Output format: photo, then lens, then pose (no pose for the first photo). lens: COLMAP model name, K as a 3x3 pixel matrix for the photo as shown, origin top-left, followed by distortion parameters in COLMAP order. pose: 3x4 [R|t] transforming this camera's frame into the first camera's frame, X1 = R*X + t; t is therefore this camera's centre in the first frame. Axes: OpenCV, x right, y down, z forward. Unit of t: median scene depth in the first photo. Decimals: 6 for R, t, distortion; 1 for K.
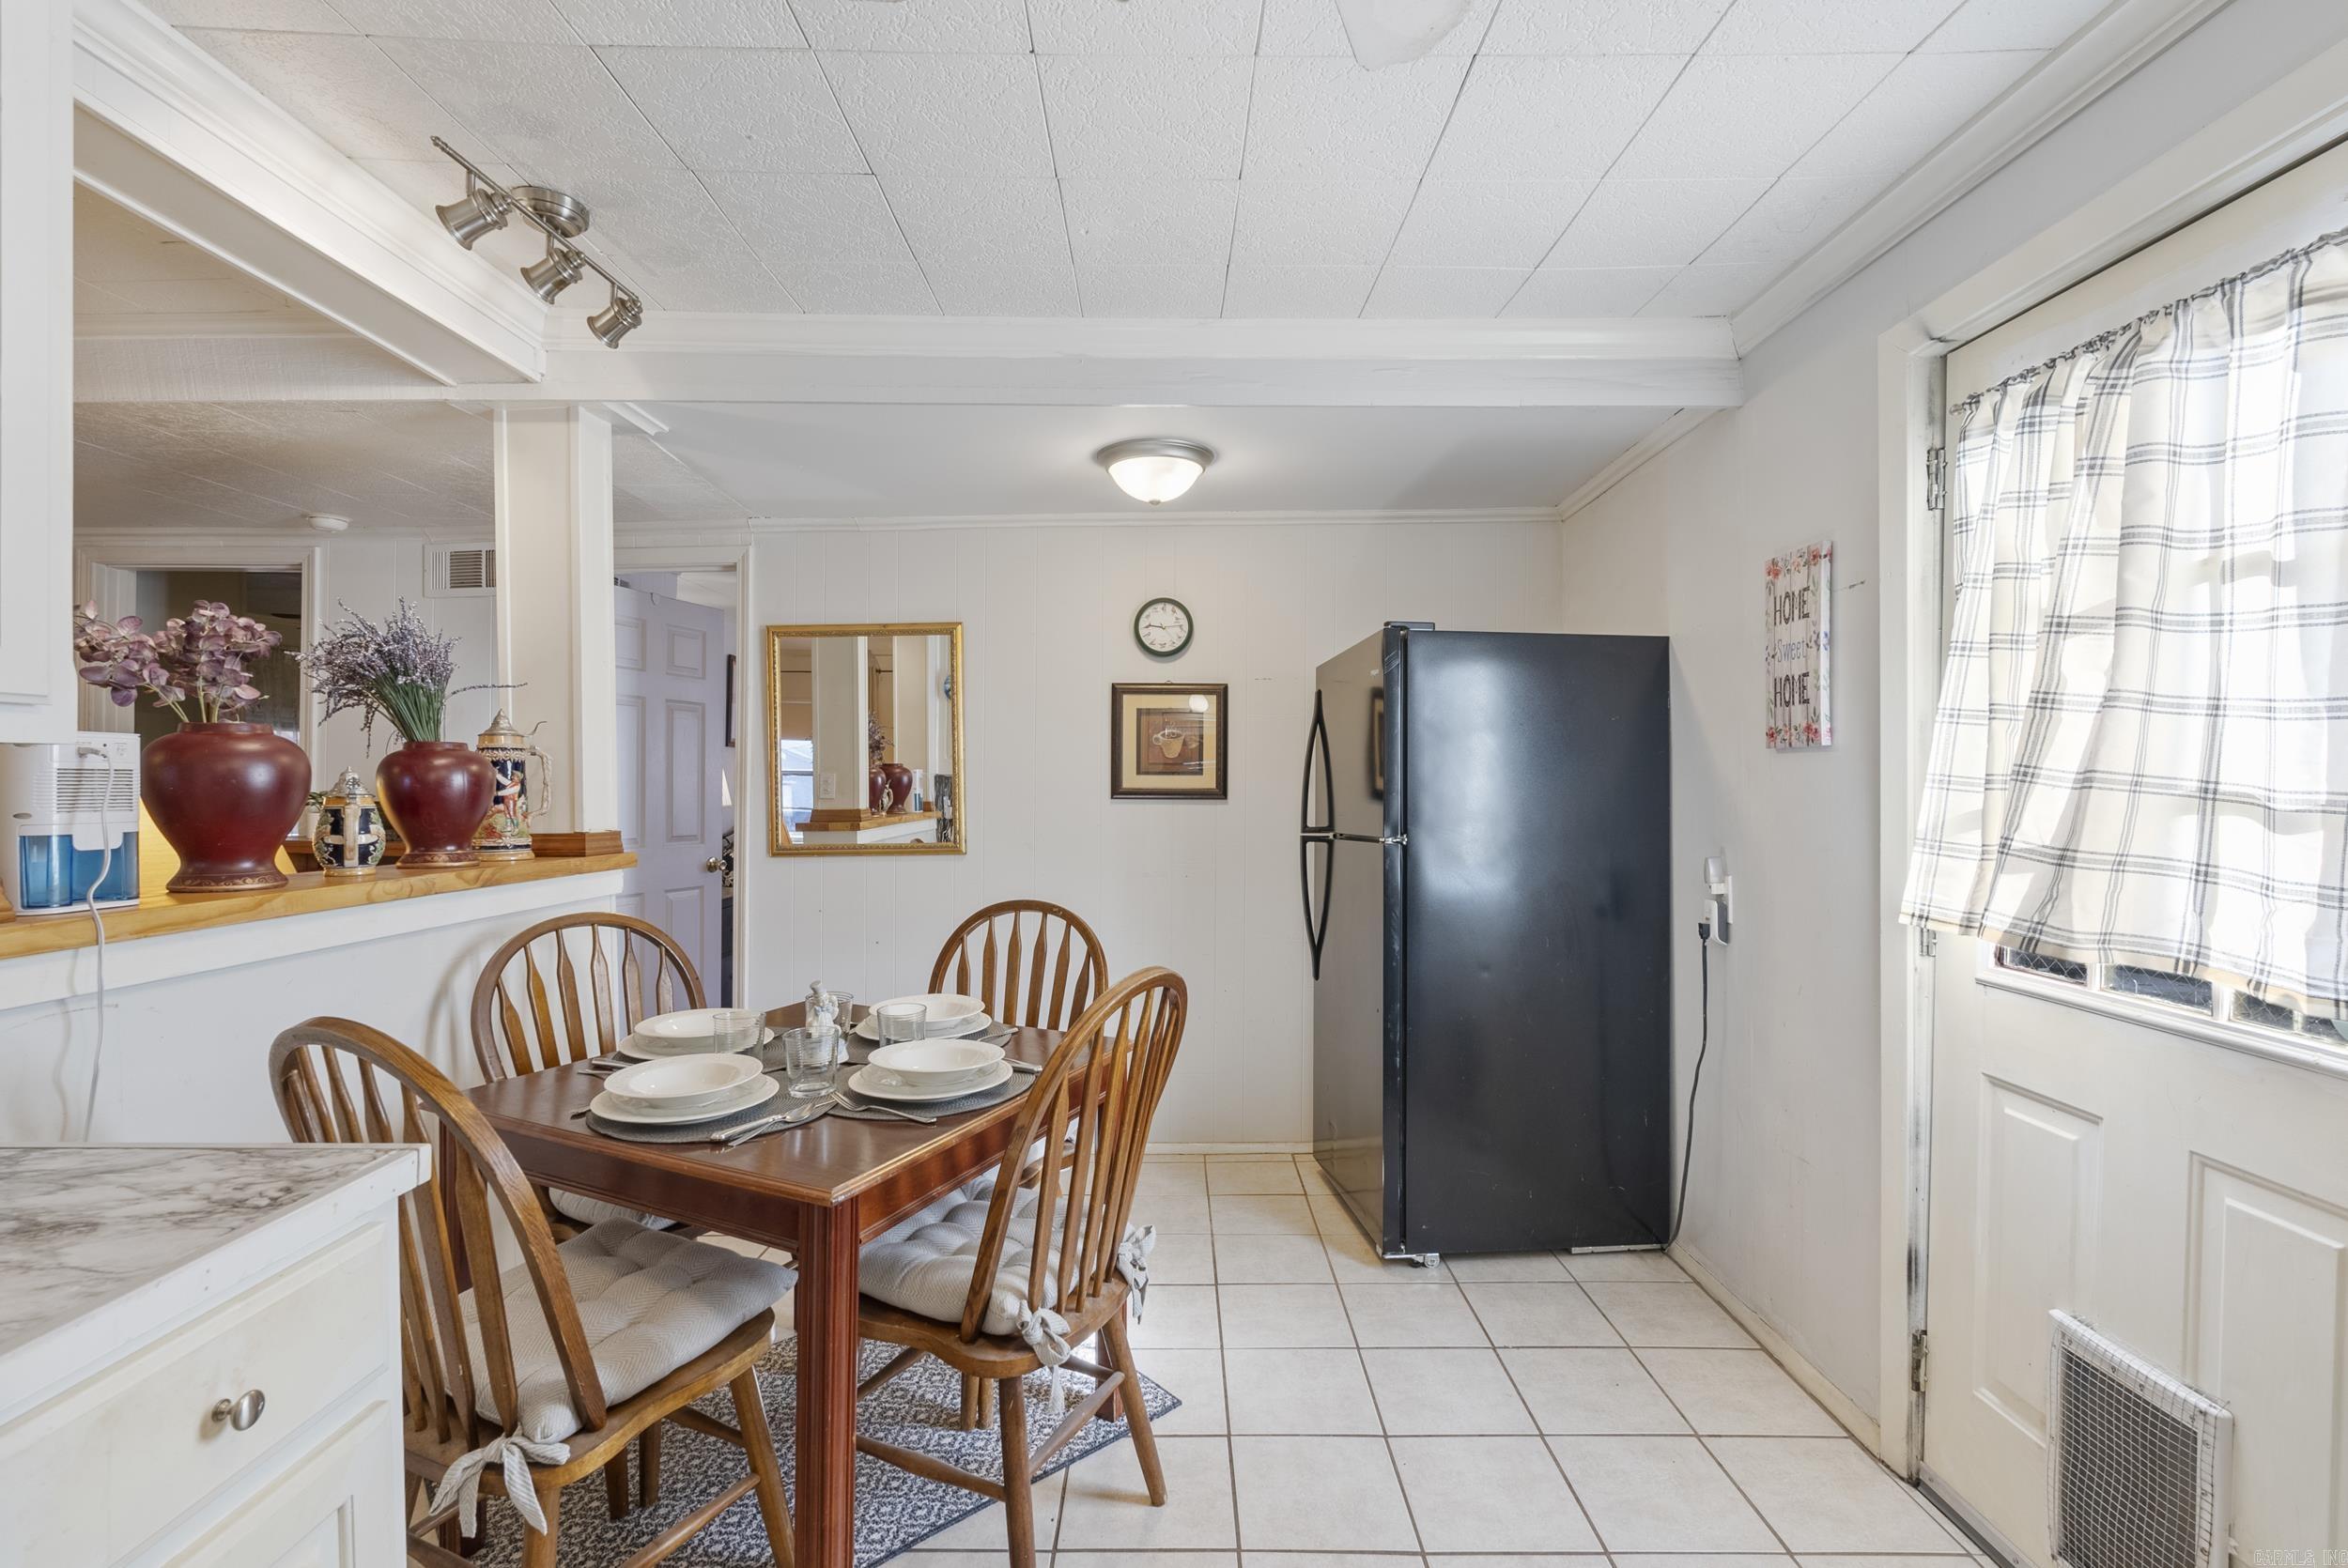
lens RADIAL K [[1031.6, 0, 1177.7], [0, 1031.6, 775.9], [0, 0, 1]] dist [-0.007963, 0.000327]
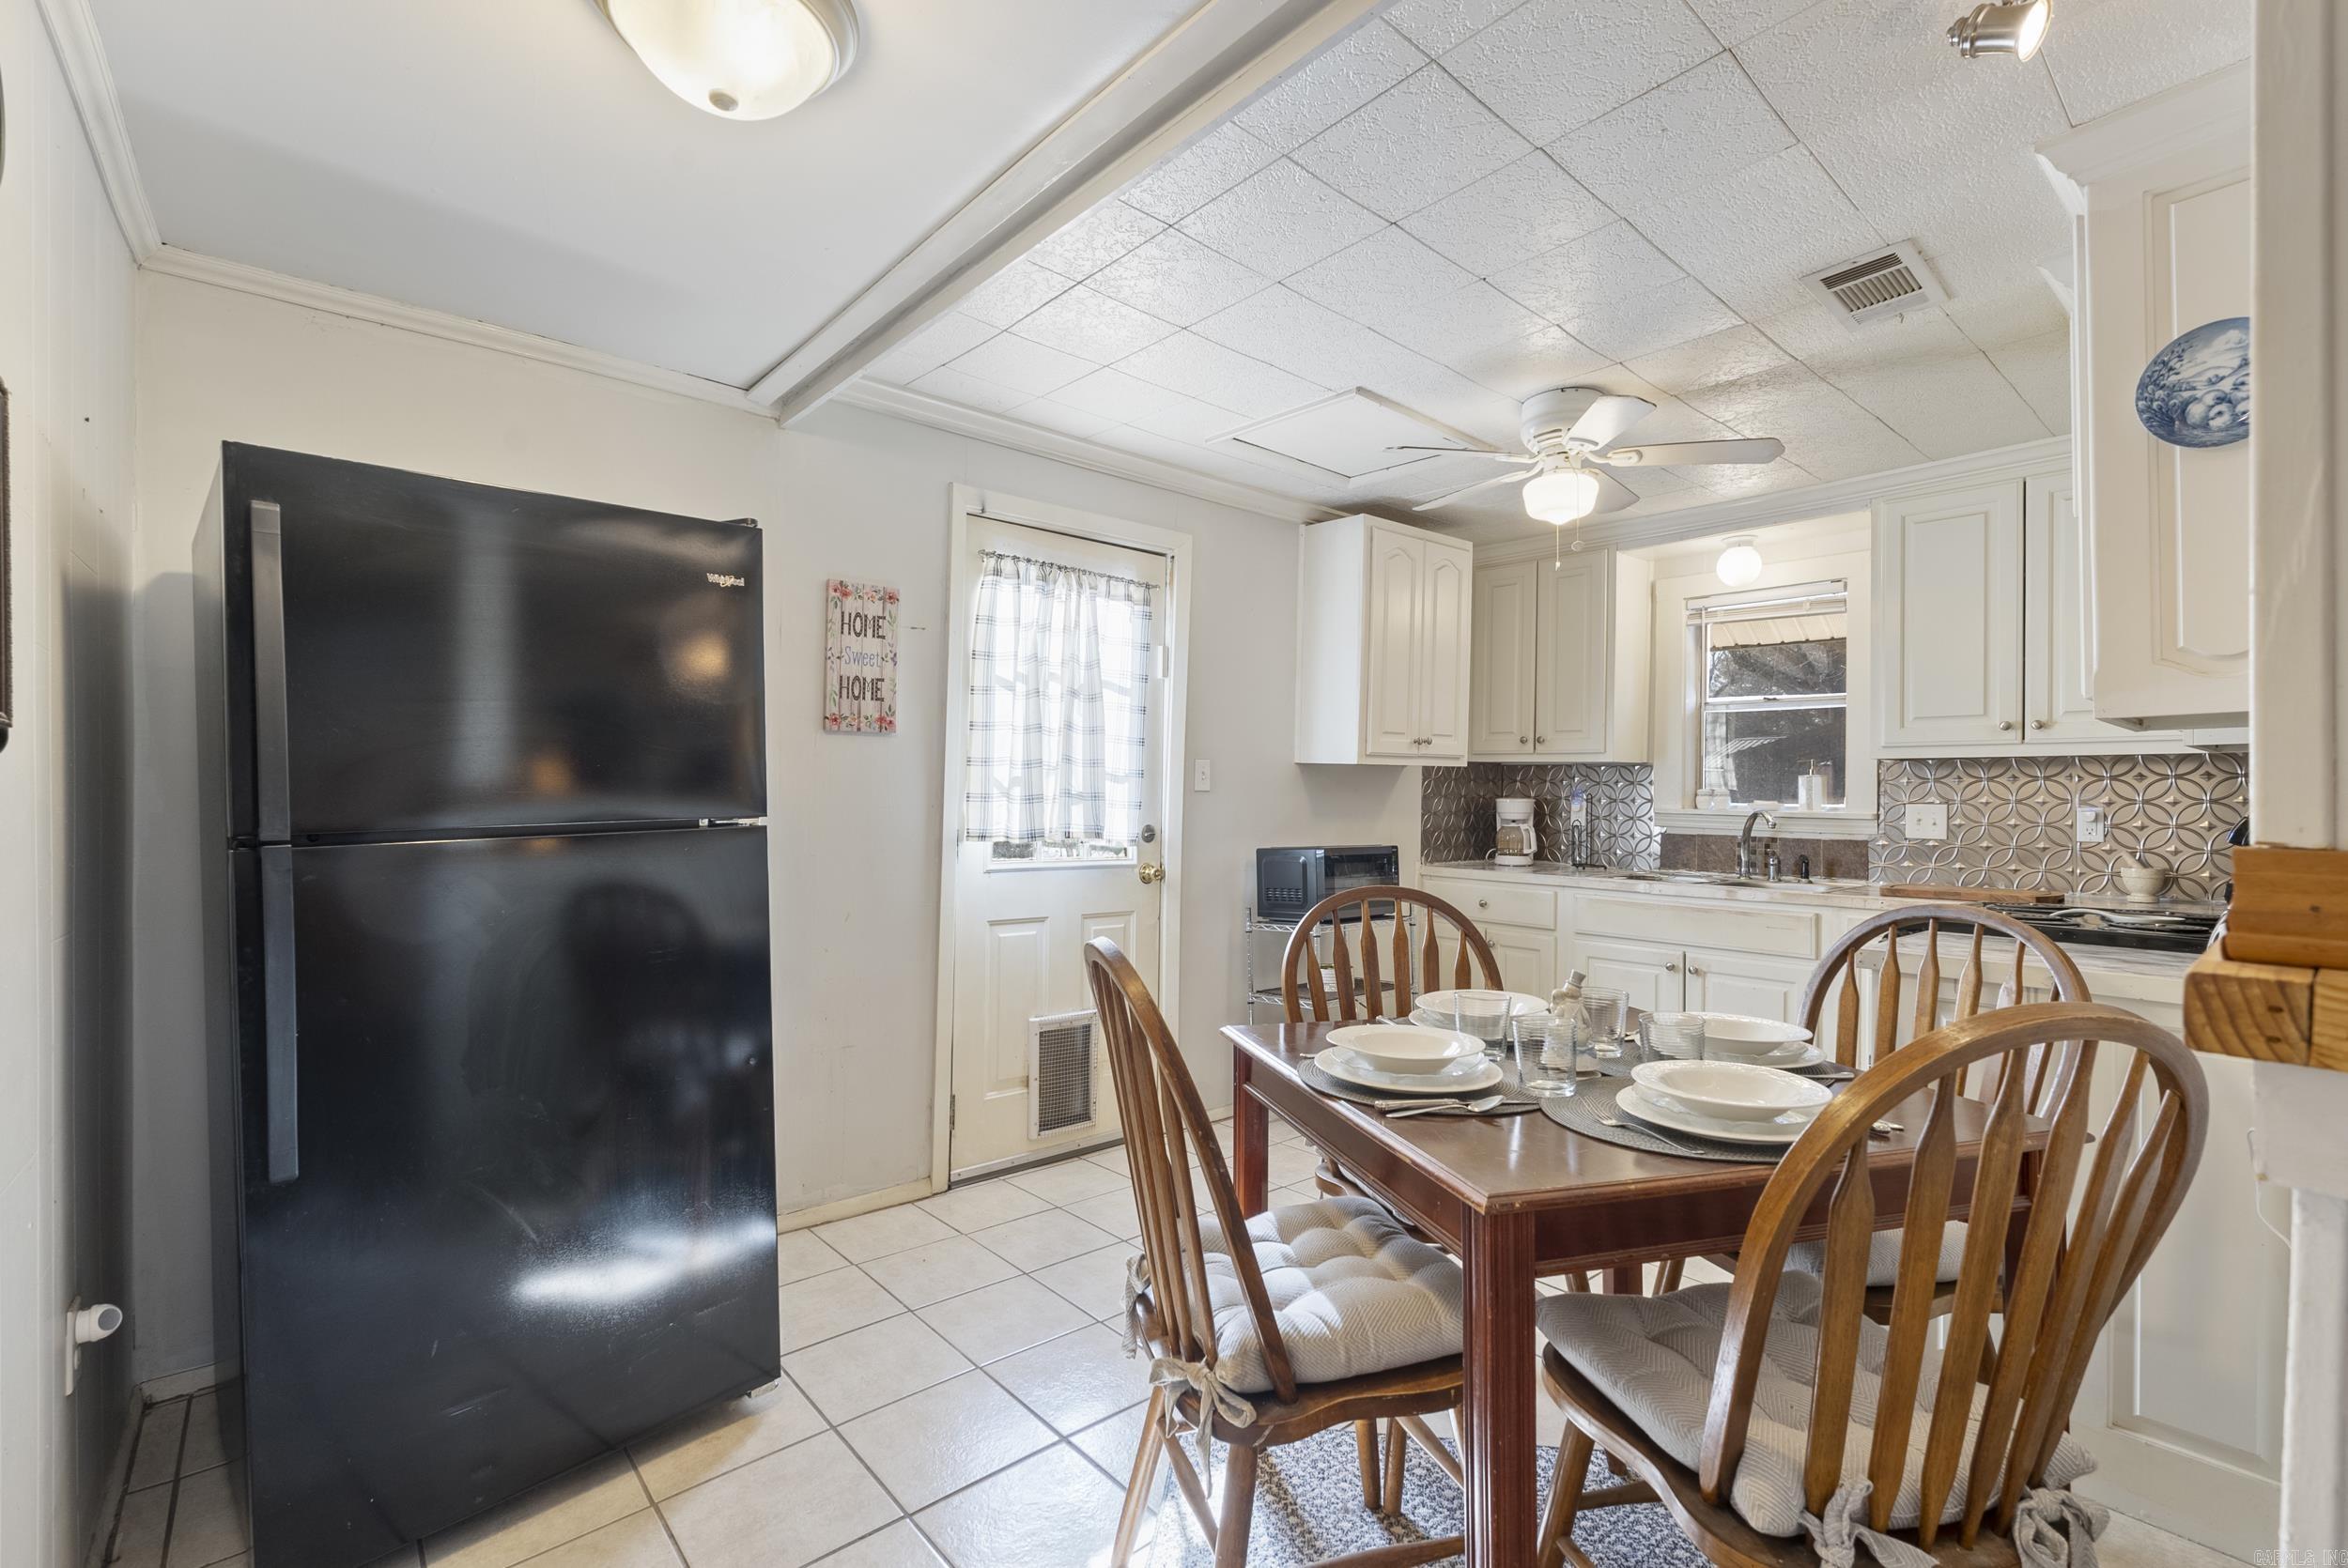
lens RADIAL K [[1031.6, 0, 1177.7], [0, 1031.6, 775.9], [0, 0, 1]] dist [-0.007963, 0.000327]
pose [[-0.645430, 0.013317, 0.763703, -0.679814], [-0.007526, 0.999689, -0.023793, 0.058018], [-0.763782, -0.021104, -0.645129, 1.557879]]
